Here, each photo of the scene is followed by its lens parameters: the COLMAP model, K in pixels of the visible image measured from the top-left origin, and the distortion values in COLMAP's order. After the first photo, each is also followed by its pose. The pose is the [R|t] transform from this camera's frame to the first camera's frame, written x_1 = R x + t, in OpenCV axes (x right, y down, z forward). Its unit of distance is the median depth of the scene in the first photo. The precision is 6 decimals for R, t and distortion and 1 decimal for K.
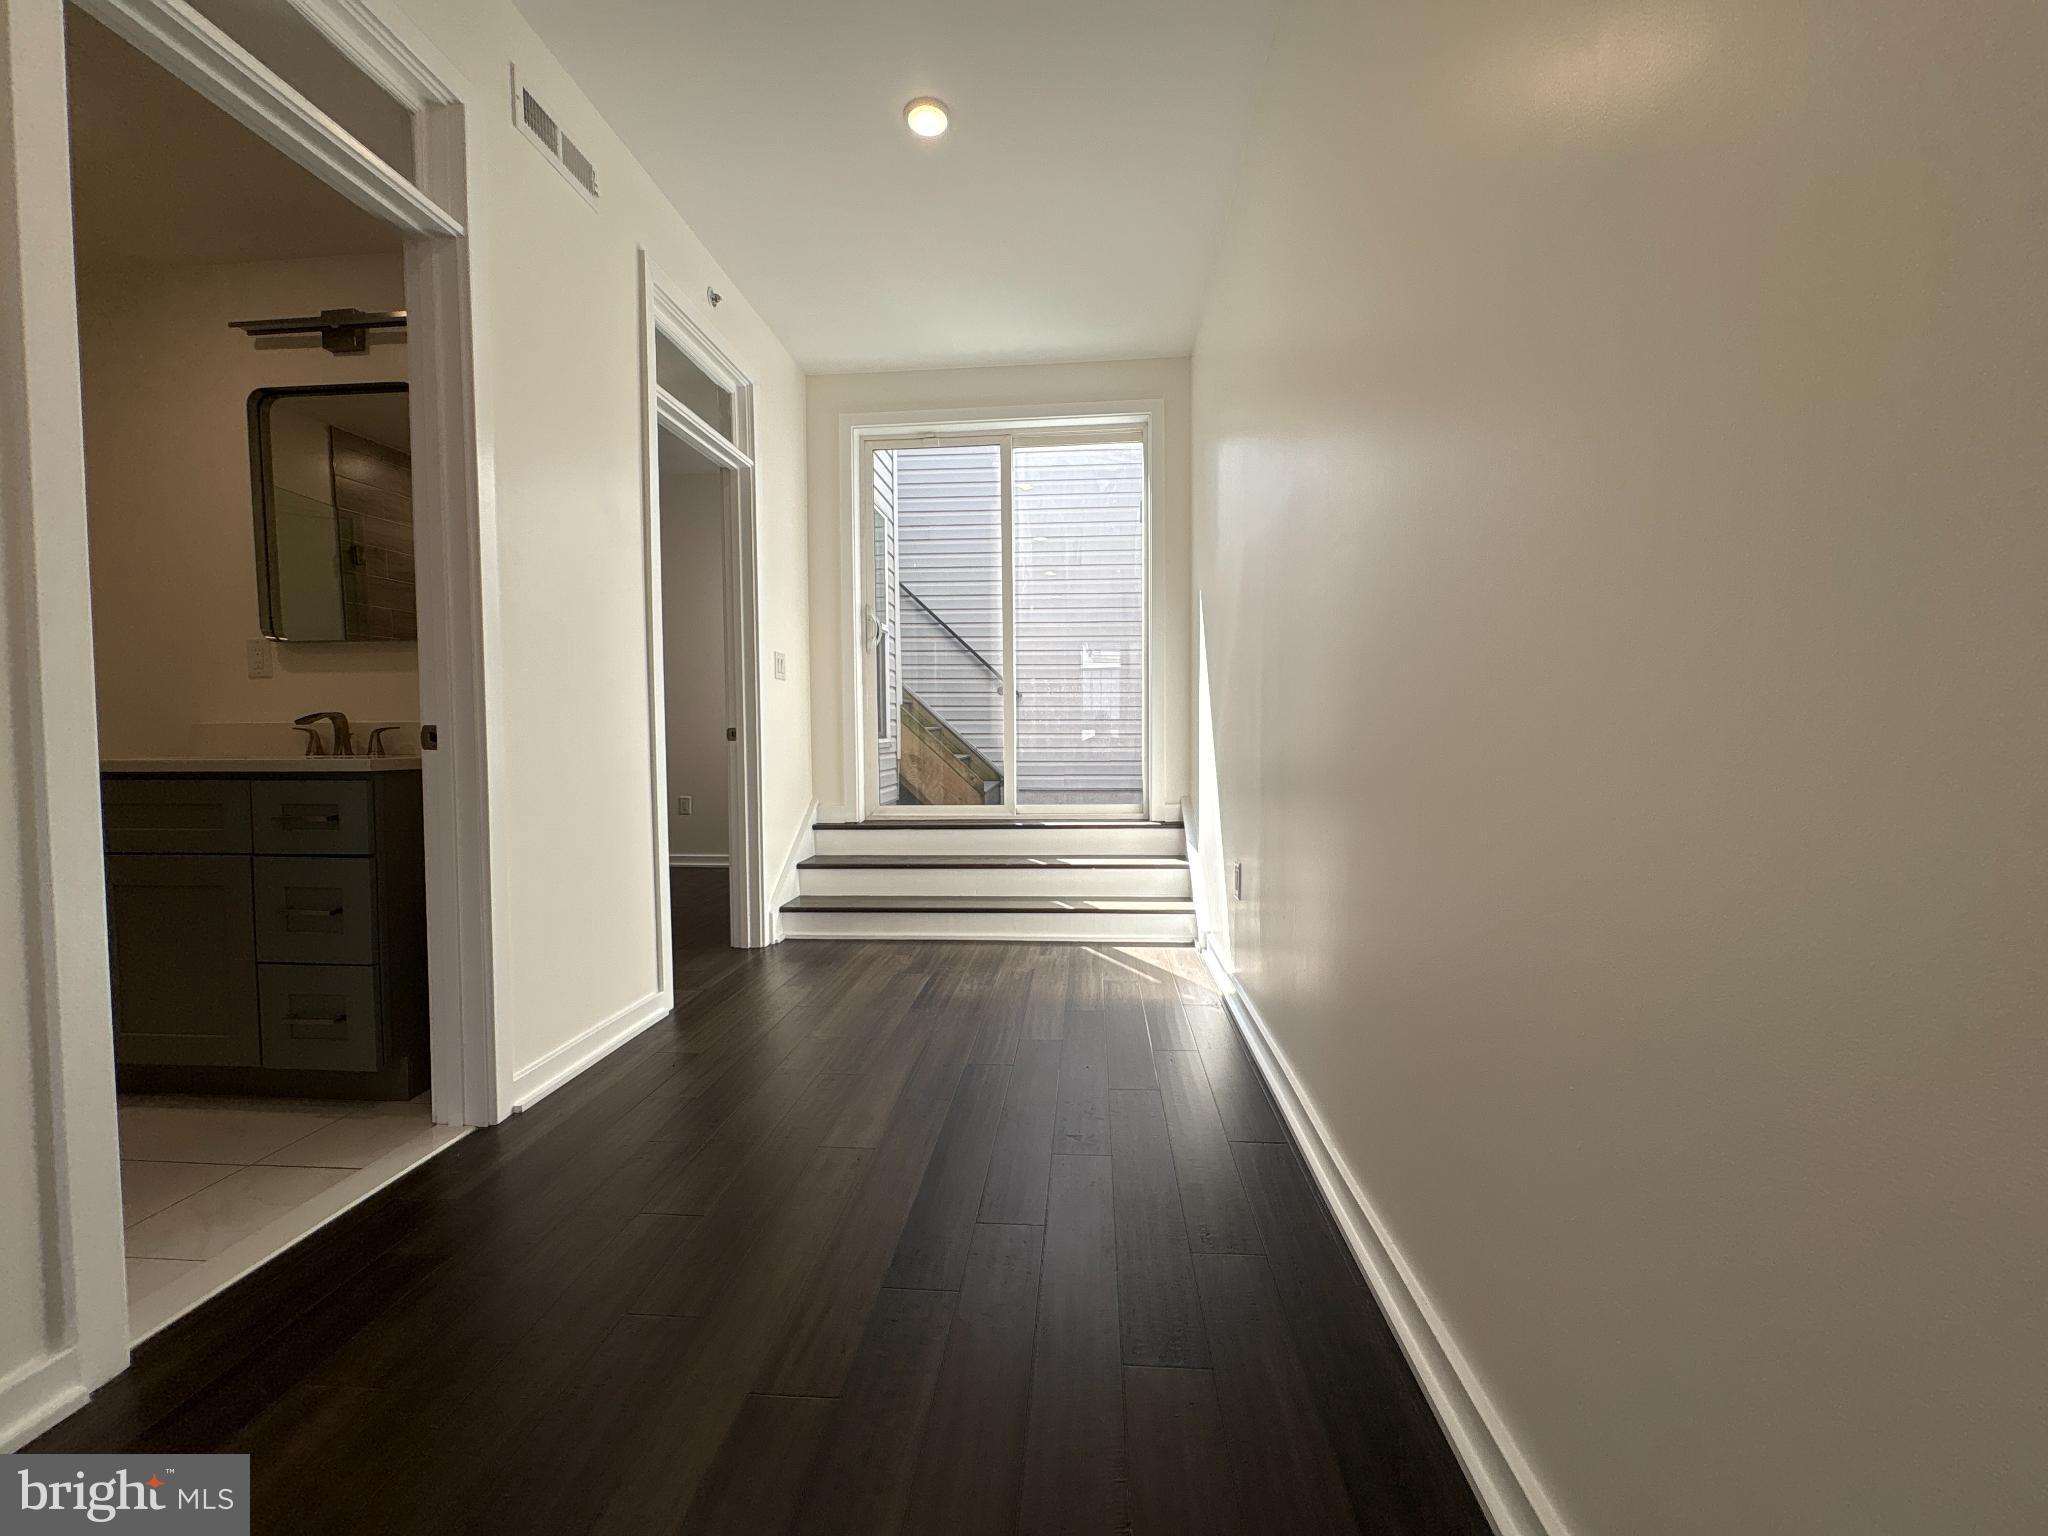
lens RADIAL K [[808.3, 0, 1024.0], [0, 808.3, 768.0], [0, 0, 1]] dist [-0.001178, -0.000042]
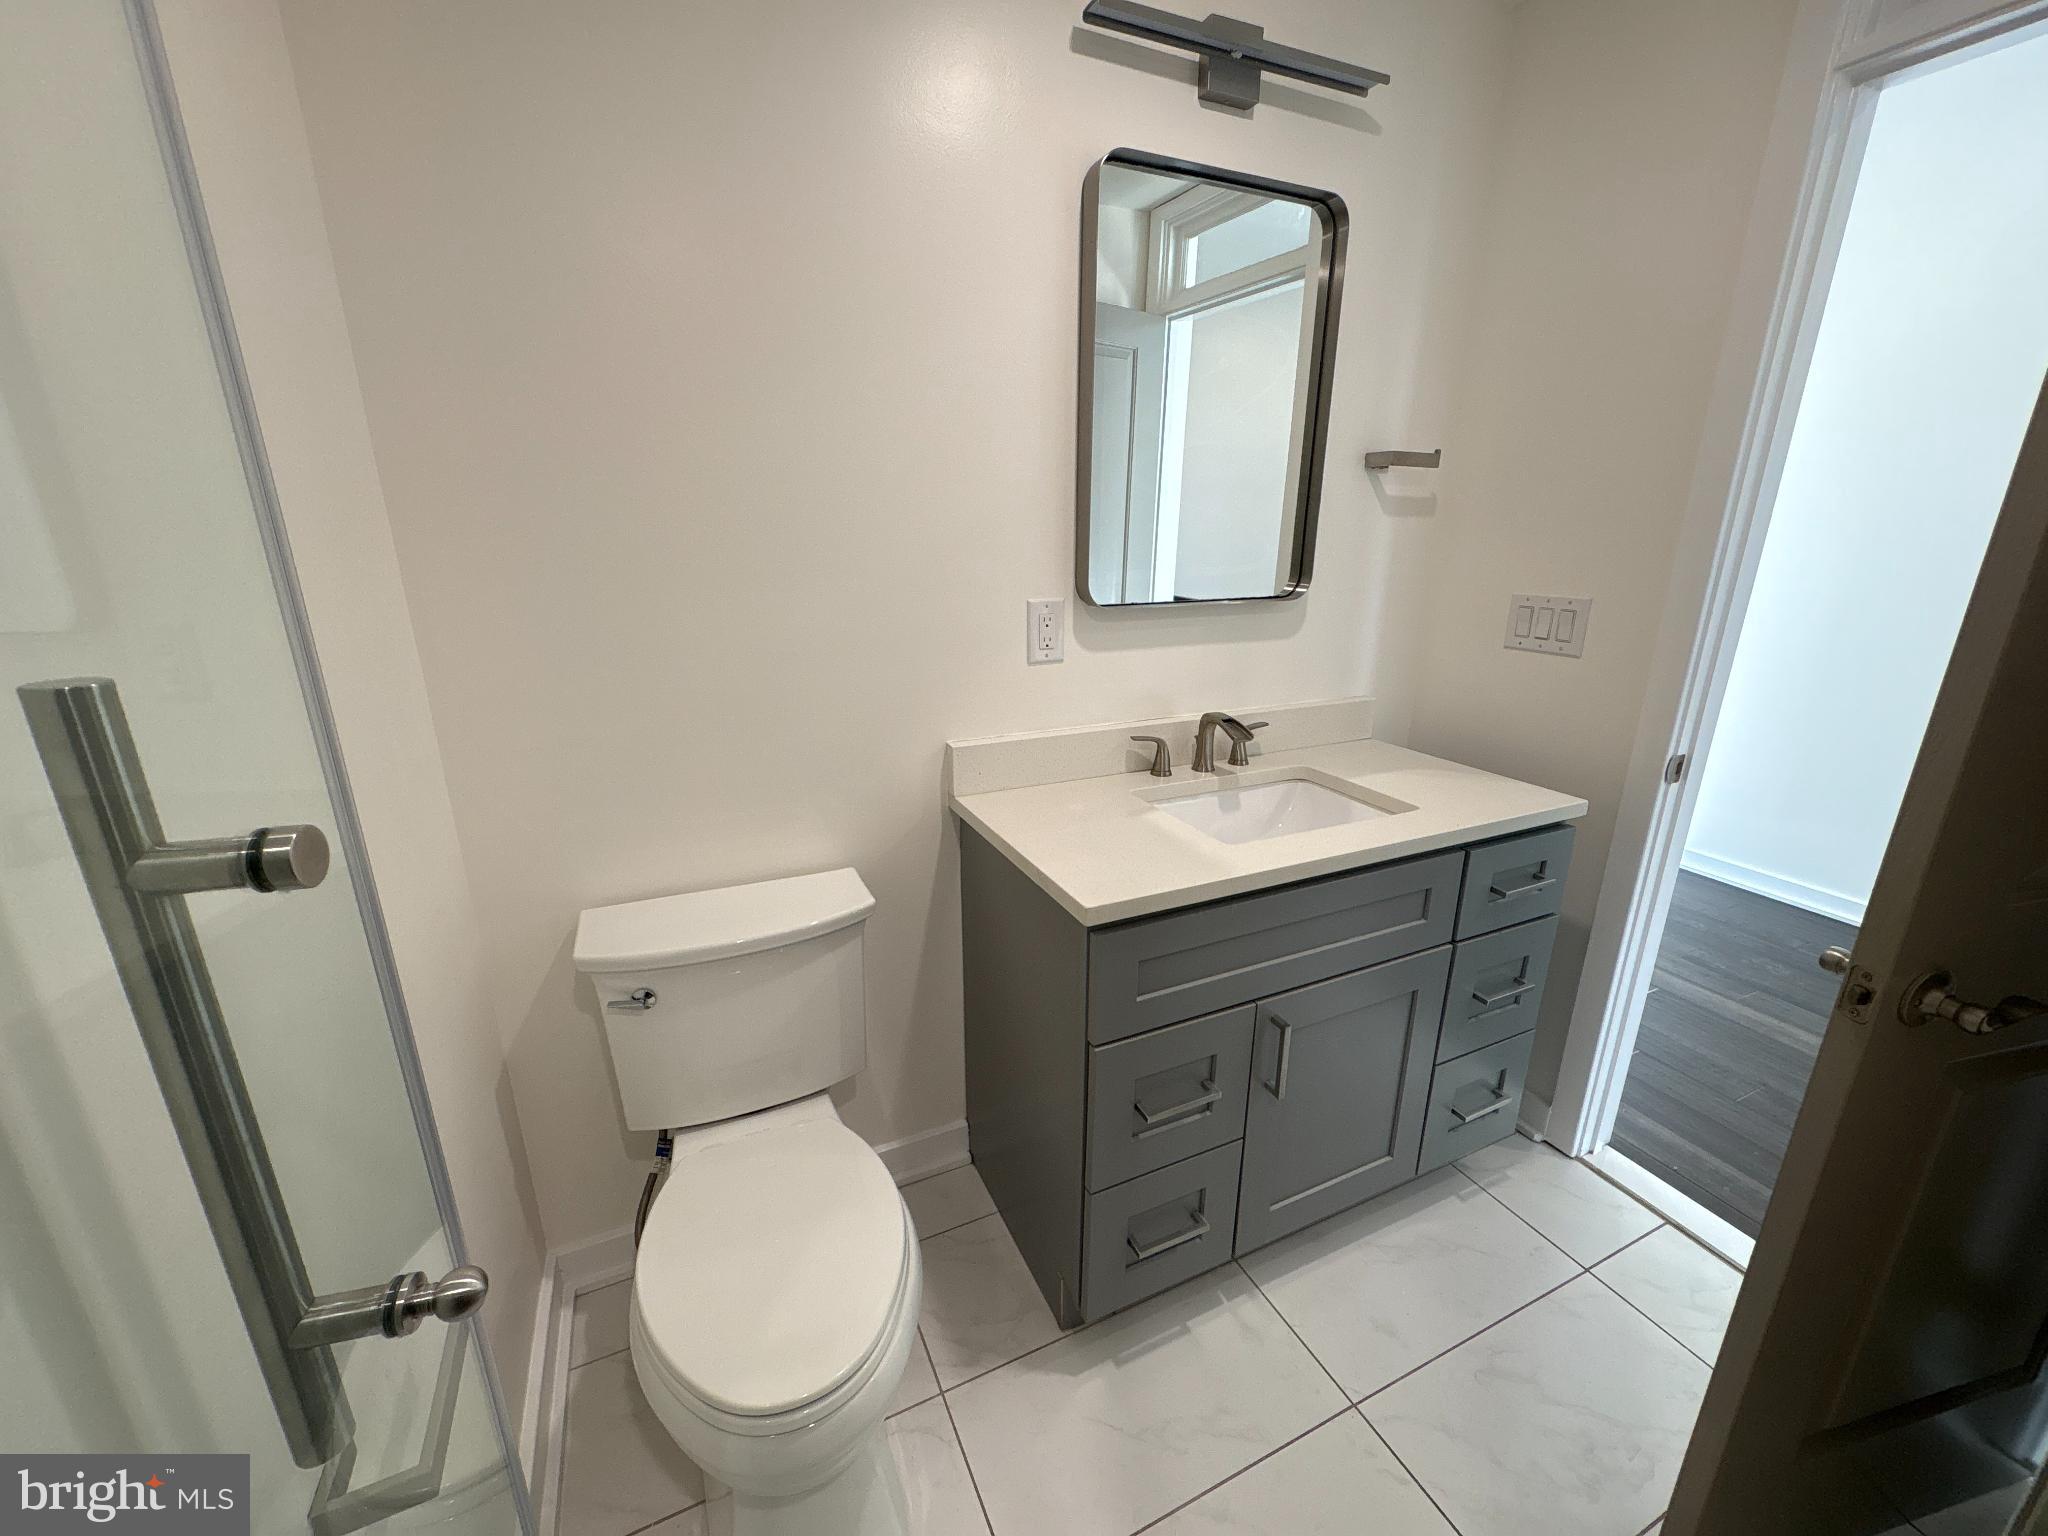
lens RADIAL K [[813.7, 0, 1024.0], [0, 813.7, 768.0], [0, 0, 1]] dist [0.000044, -0.000094]
pose [[0.871328, -0.132218, 0.472553, -0.838585], [0.011527, 0.968264, 0.249663, -0.126214], [-0.490566, -0.212091, 0.845199, 0.296633]]
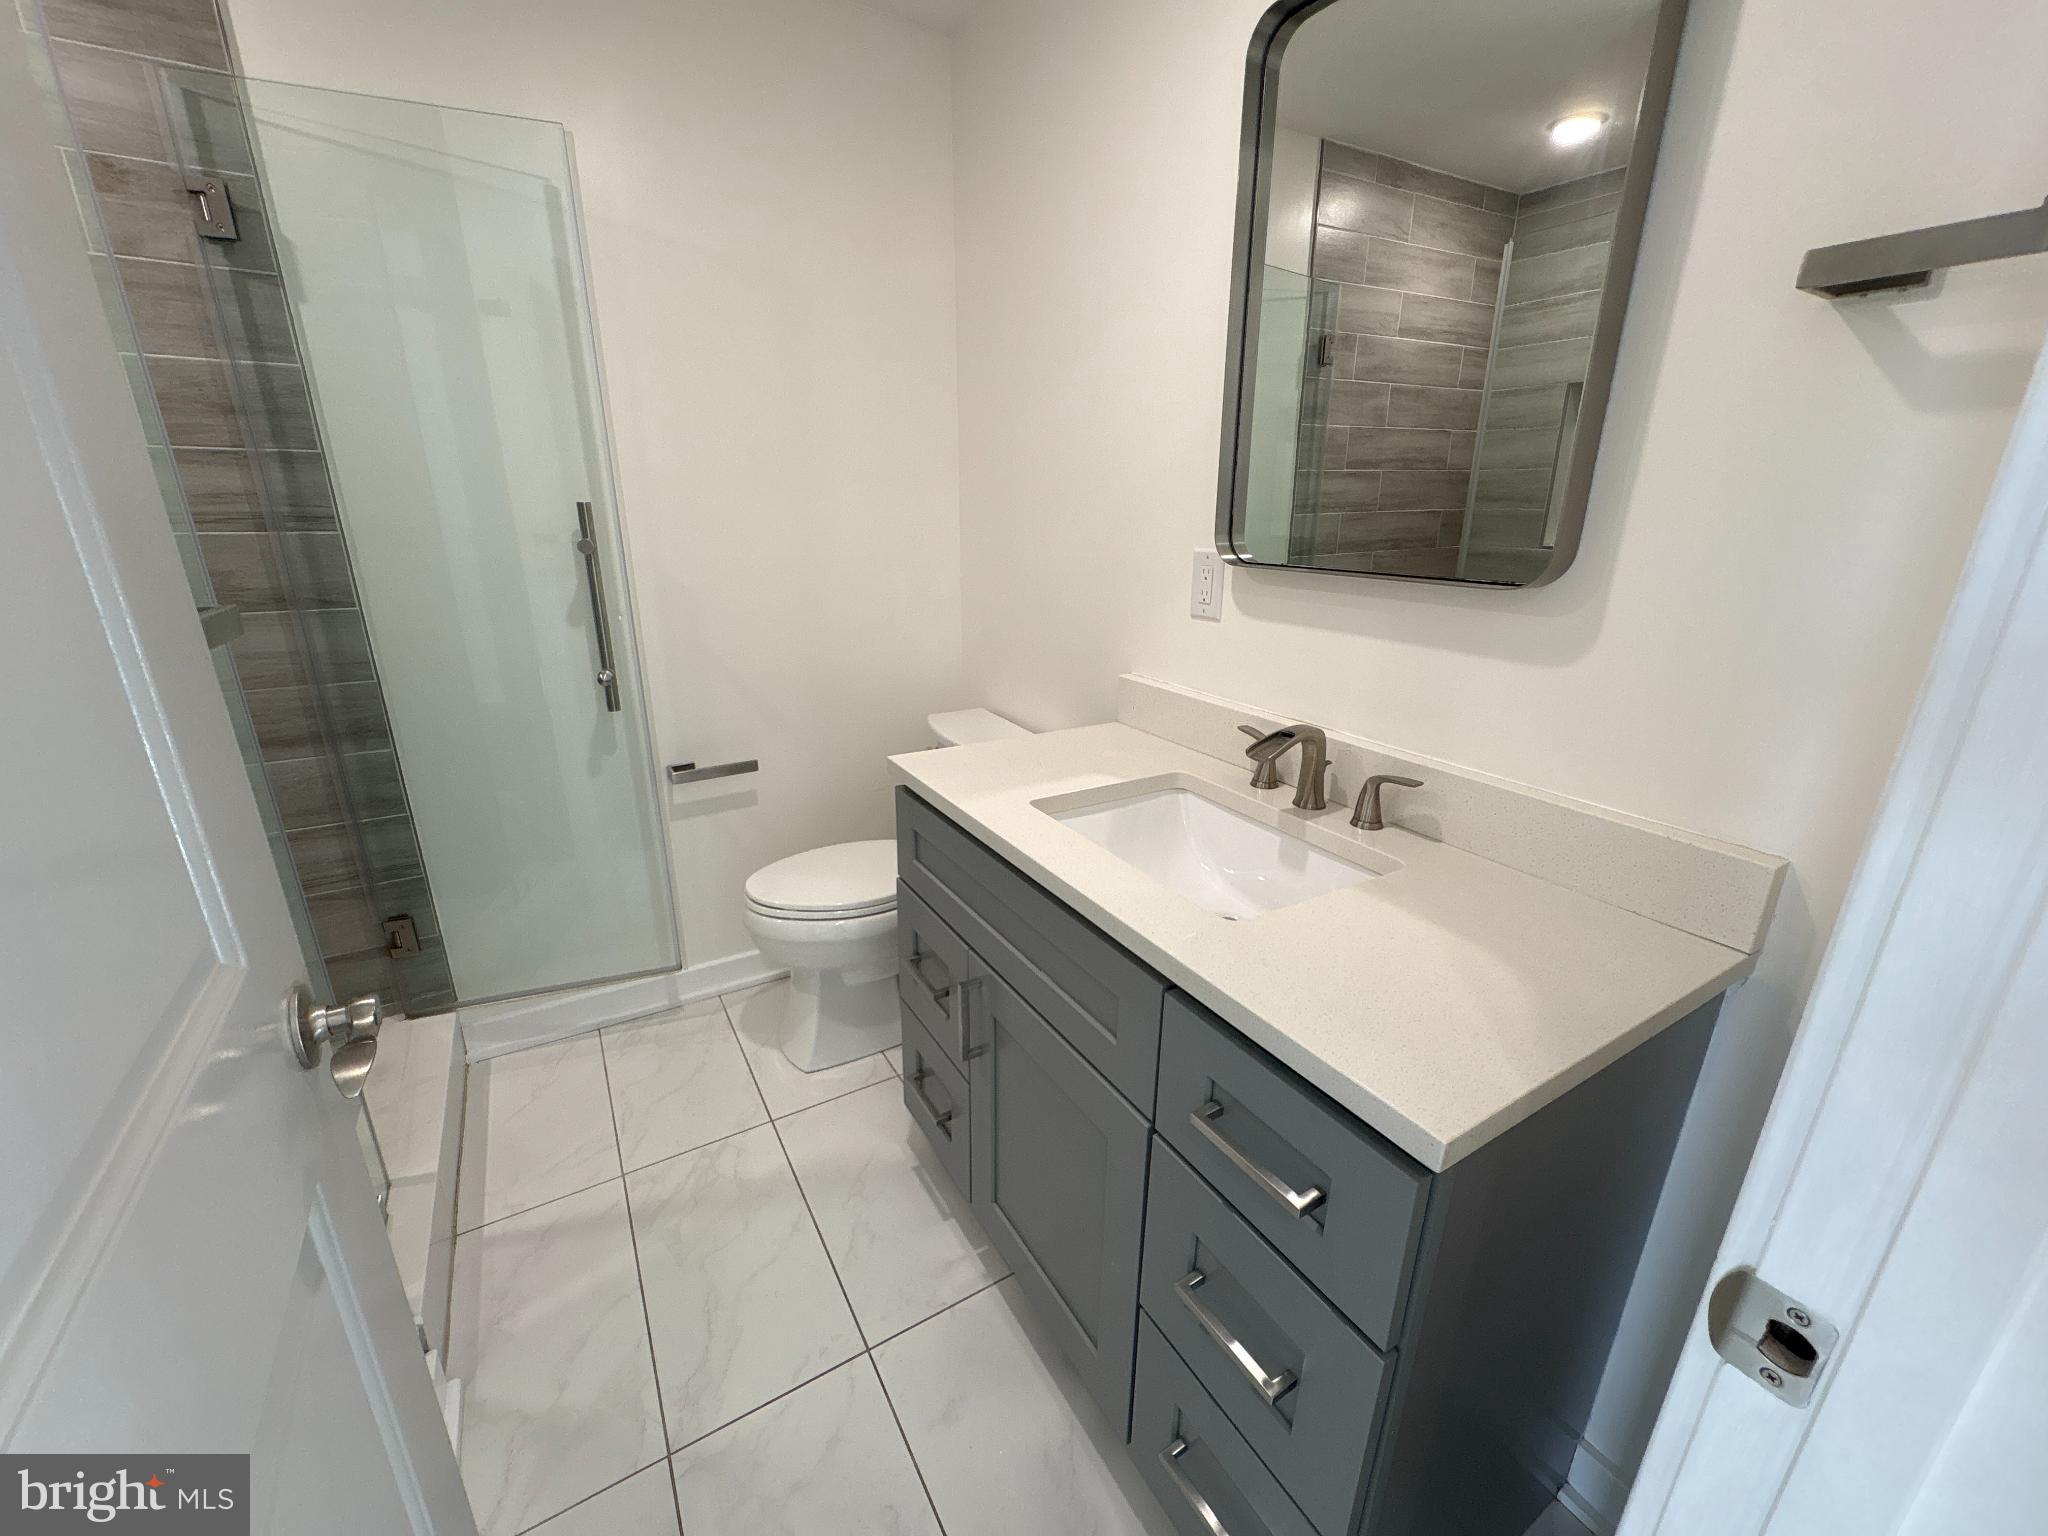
lens RADIAL K [[813.7, 0, 1024.0], [0, 813.7, 768.0], [0, 0, 1]] dist [0.000044, -0.000094]
pose [[0.576870, 0.262608, -0.773471, -0.349218], [-0.044357, 0.955585, 0.291357, -0.115589], [0.815631, -0.133767, 0.562897, 0.355189]]
